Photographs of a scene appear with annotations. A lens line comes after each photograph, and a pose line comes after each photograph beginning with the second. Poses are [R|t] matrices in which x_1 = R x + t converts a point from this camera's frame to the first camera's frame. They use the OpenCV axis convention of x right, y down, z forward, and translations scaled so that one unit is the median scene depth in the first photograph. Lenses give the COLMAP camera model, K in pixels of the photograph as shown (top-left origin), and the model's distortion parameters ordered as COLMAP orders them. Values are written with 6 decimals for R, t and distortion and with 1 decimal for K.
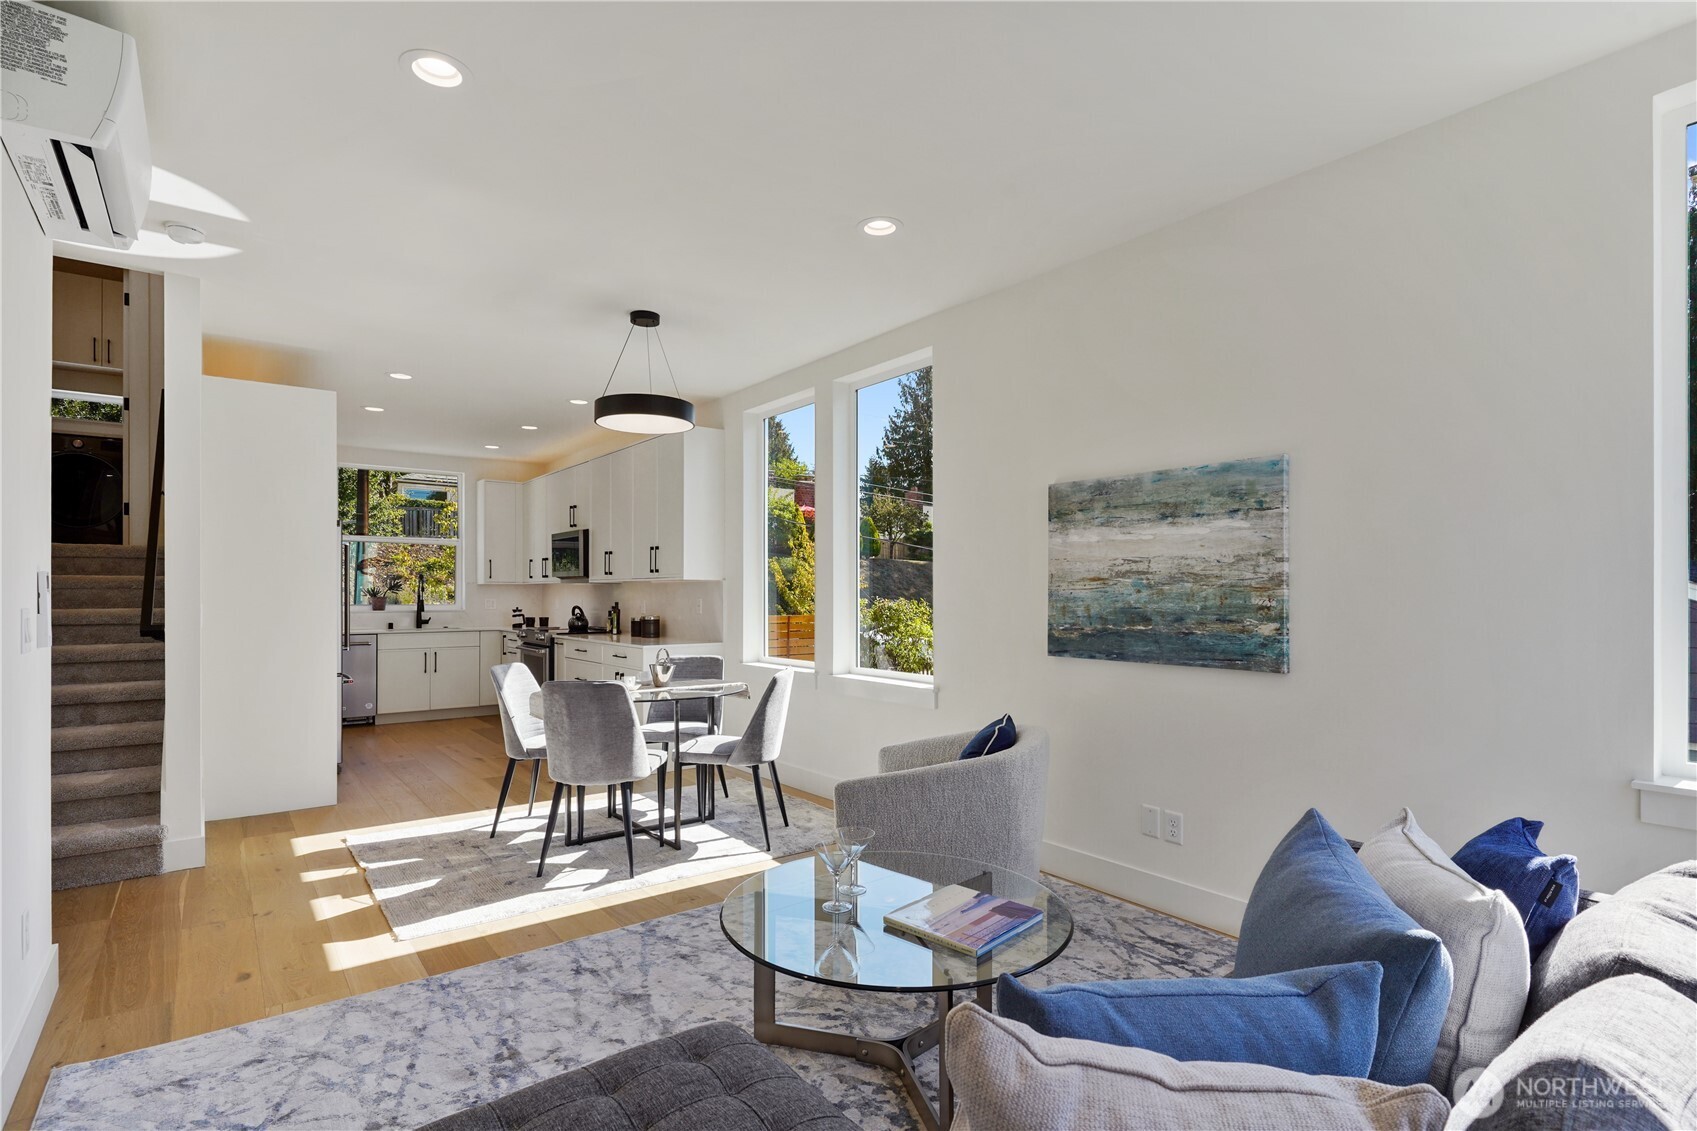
lens RADIAL K [[829.4, 0, 841.7], [0, 829.4, 587.8], [0, 0, 1]] dist [0.005414, -0.002616]
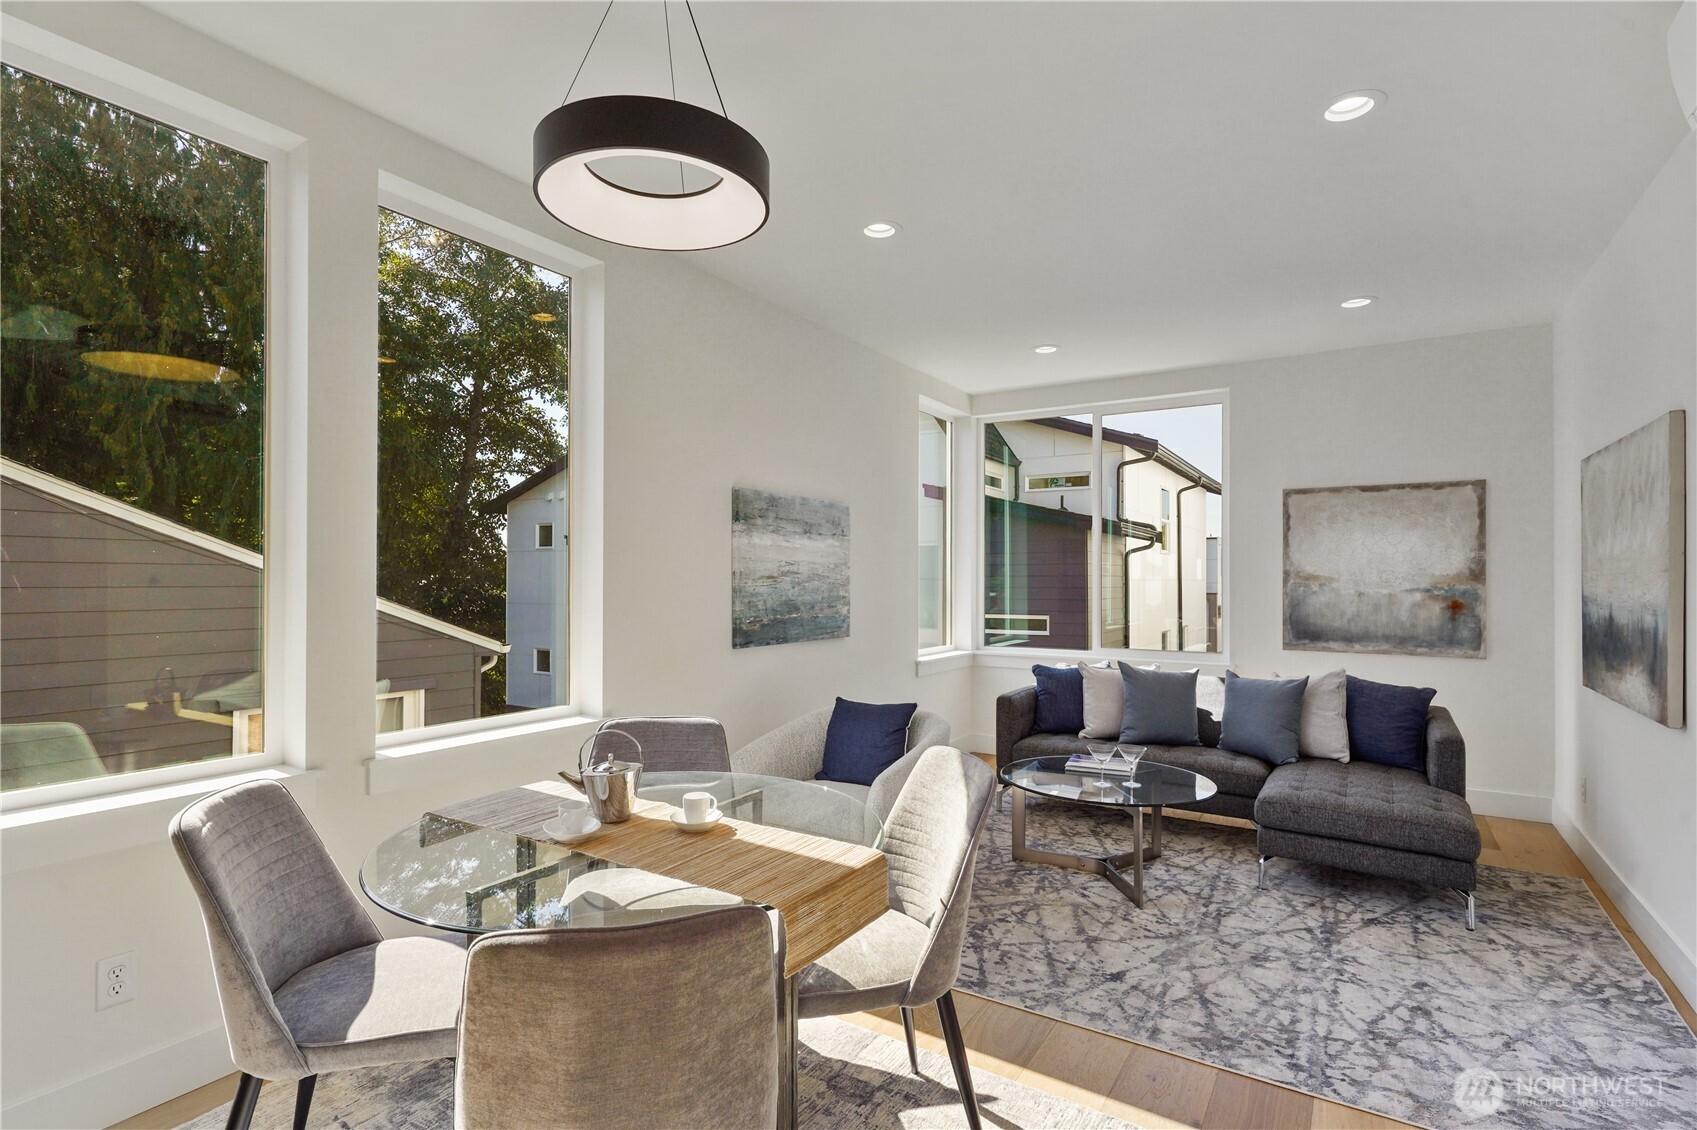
lens RADIAL K [[829.4, 0, 845.2], [0, 829.4, 573.8], [0, 0, 1]] dist [0.005414, -0.002616]
pose [[-0.348522, 0.004142, 0.937291, -0.783116], [-0.008336, 0.999937, -0.007519, -0.006968], [-0.937263, -0.010434, -0.348466, 1.231041]]
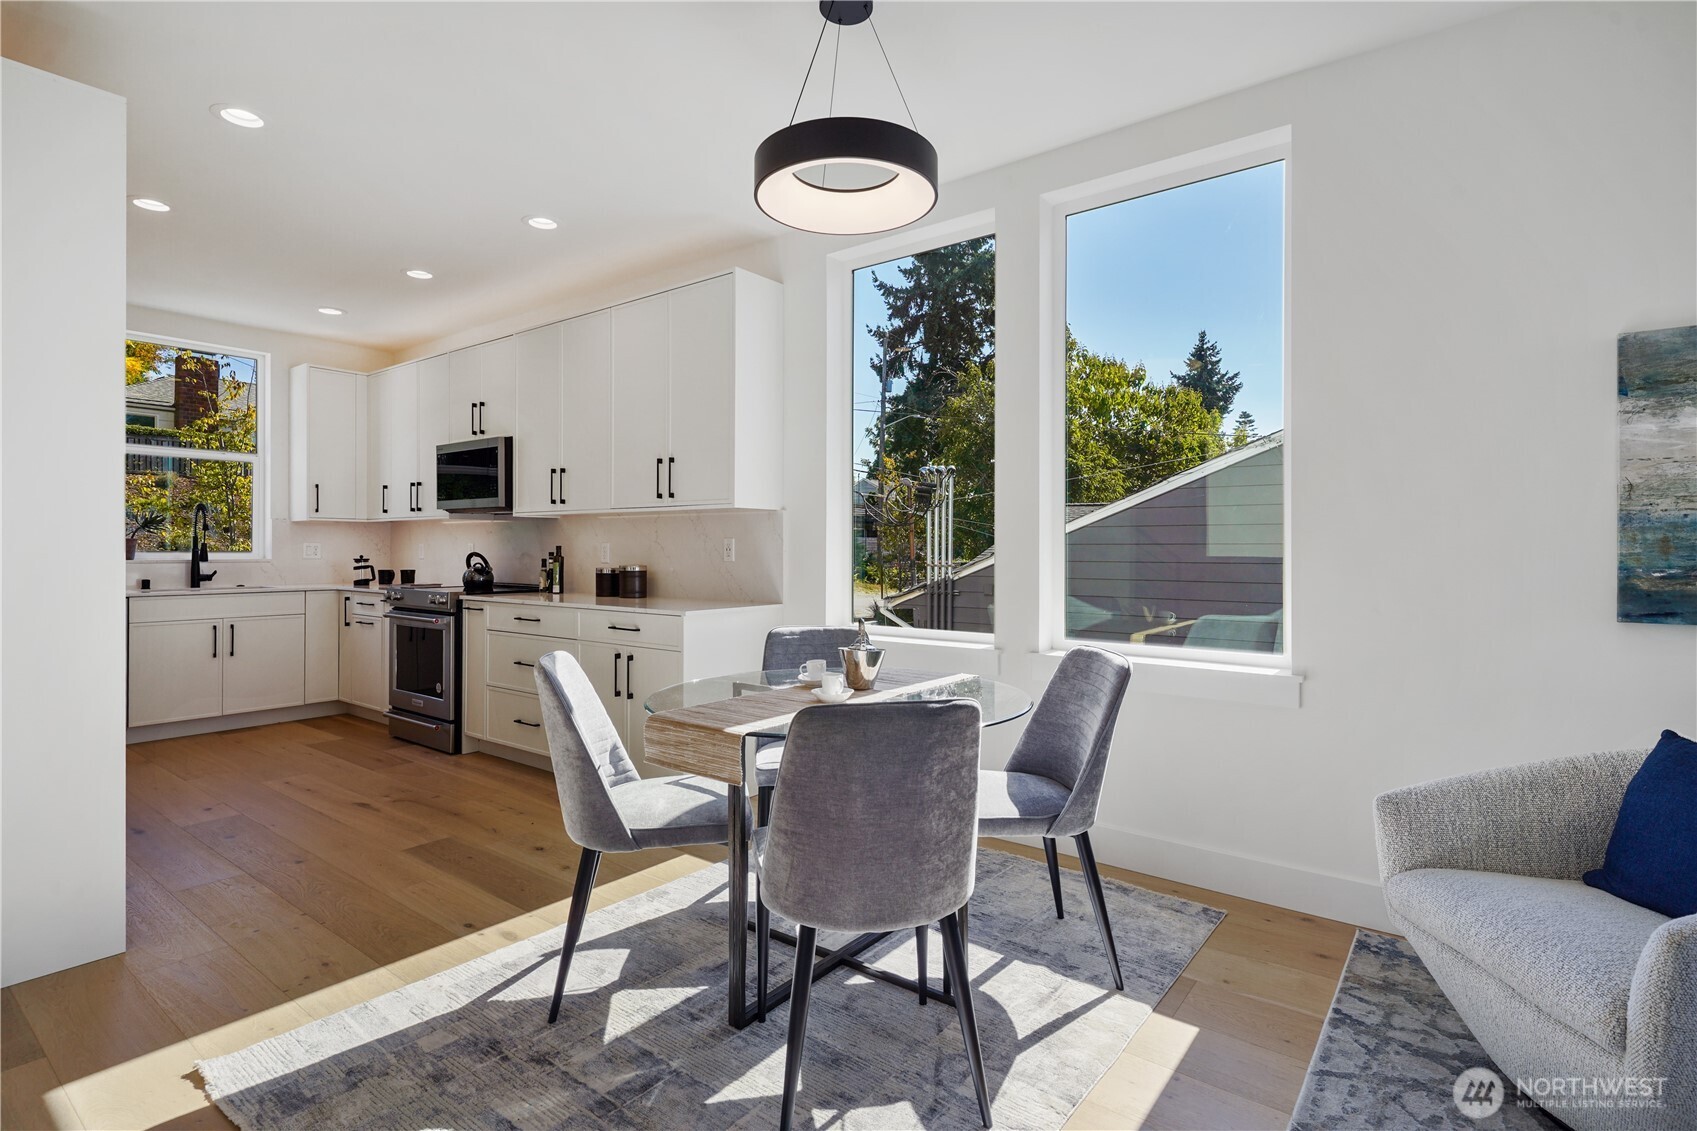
lens RADIAL K [[829.4, 0, 844.3], [0, 829.4, 547.0], [0, 0, 1]] dist [0.005414, -0.002616]
pose [[0.965817, 0.002735, 0.259209, -0.437493], [-0.004132, 0.999980, 0.004844, 0.027329], [-0.259191, -0.005750, 0.965809, 0.564285]]
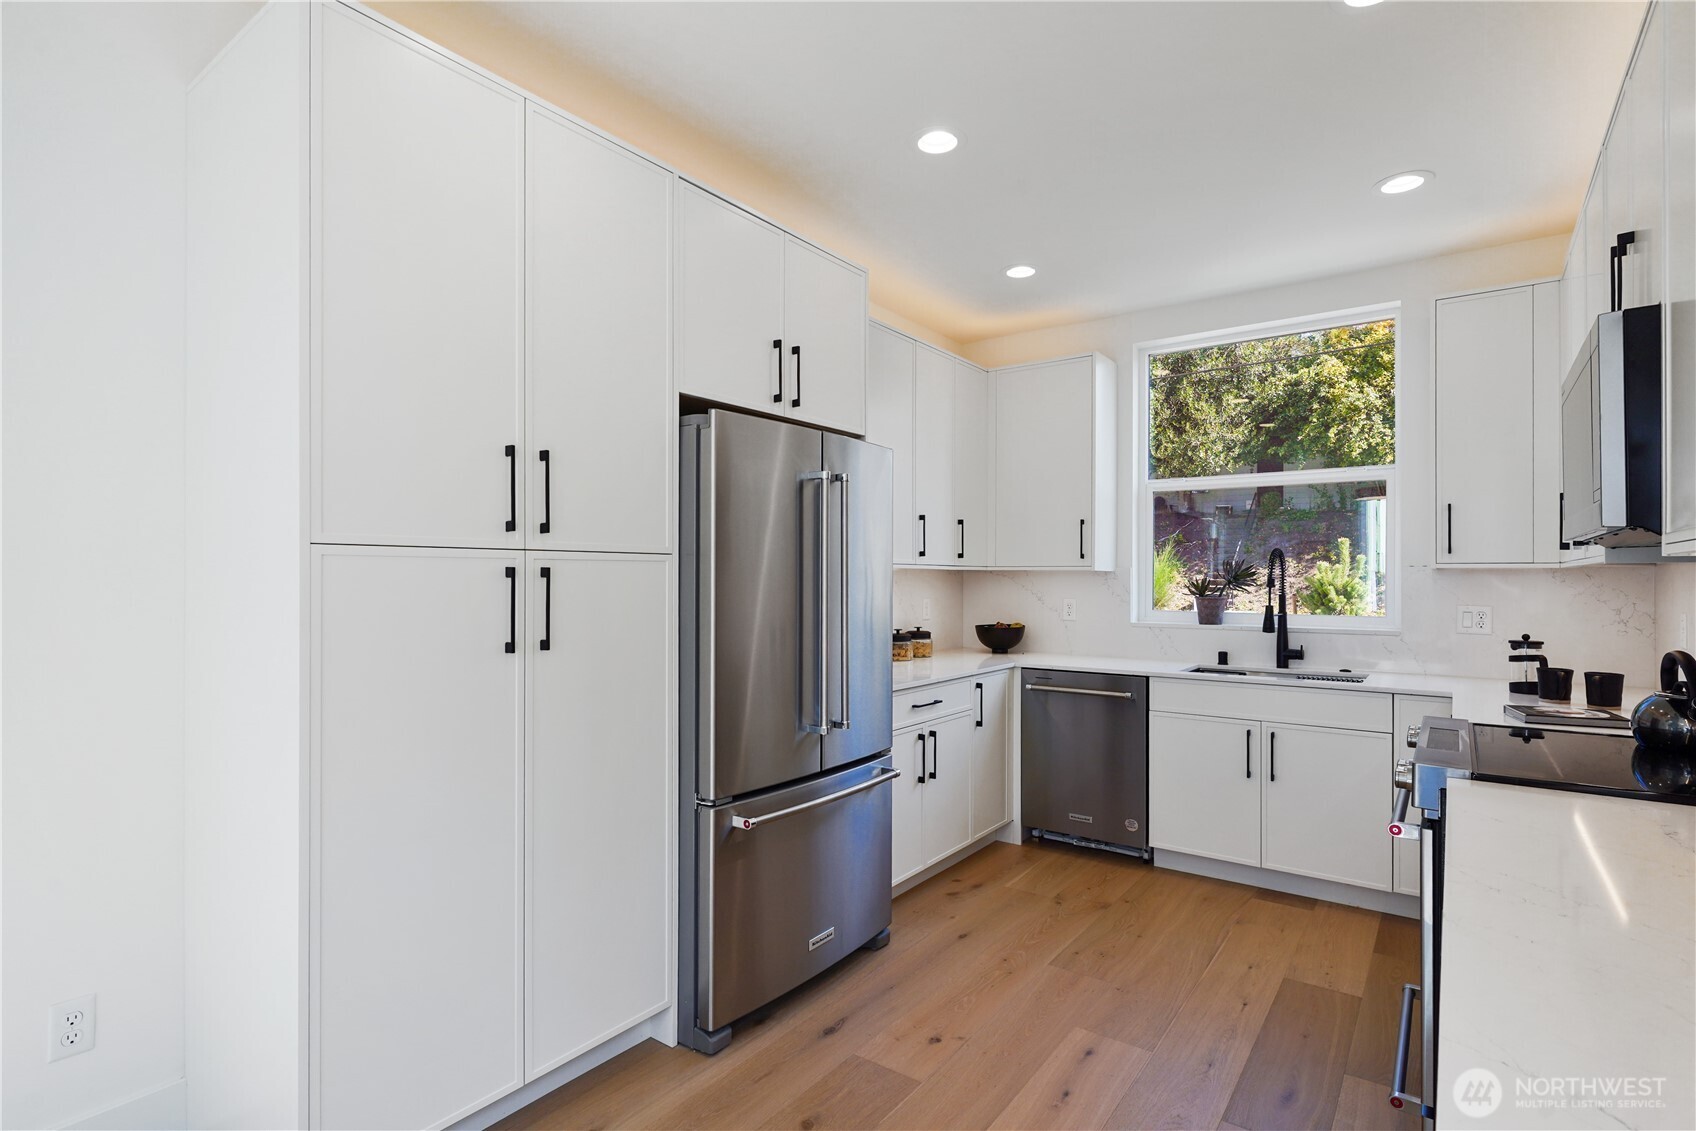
lens RADIAL K [[828.9, 0, 830.9], [0, 828.9, 574.6], [0, 0, 1]] dist [0.005414, -0.002616]
pose [[0.271851, -0.004336, -0.962330, -0.319883], [0.001885, 0.999990, -0.003973, -0.002533], [0.962337, -0.000734, 0.271857, 1.478697]]
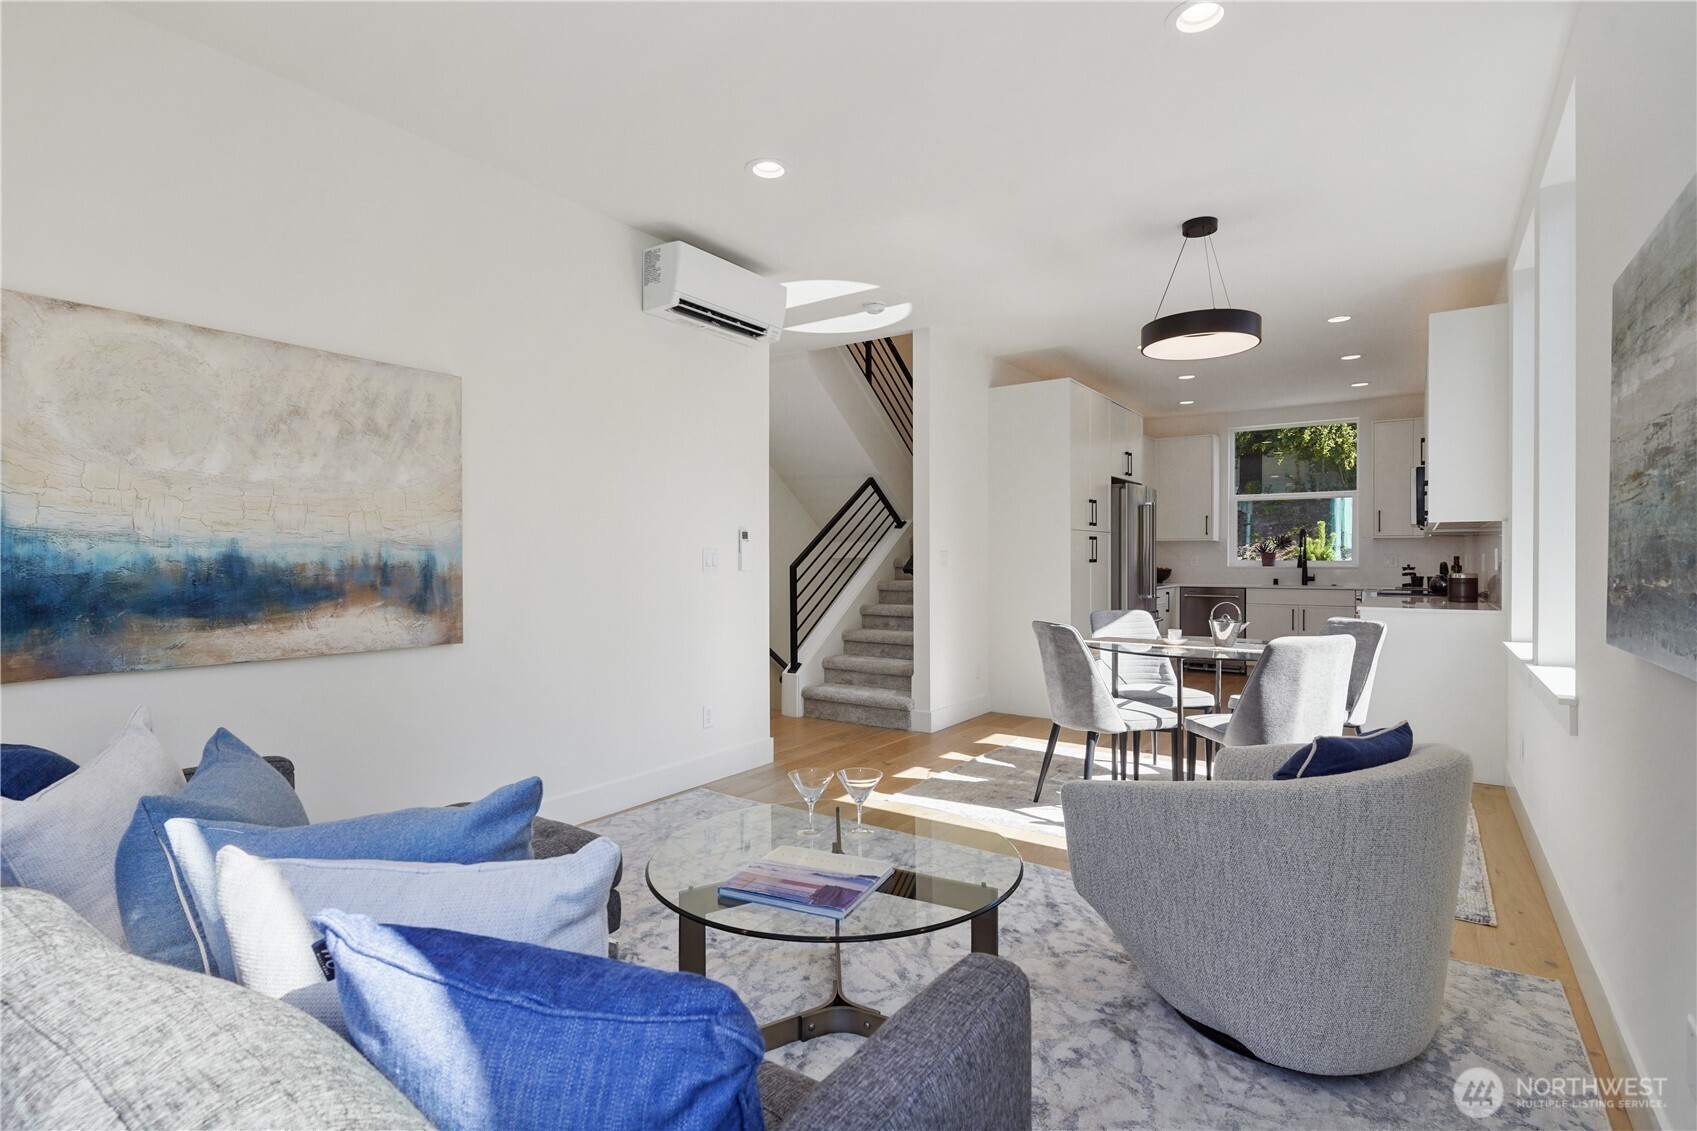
lens RADIAL K [[829.4, 0, 833.4], [0, 829.4, 559.7], [0, 0, 1]] dist [0.005414, -0.002616]
pose [[0.304931, 0.000065, -0.952374, 0.571673], [0.006920, 0.999973, 0.002283, 0.029287], [0.952349, -0.007286, 0.304922, 0.419202]]
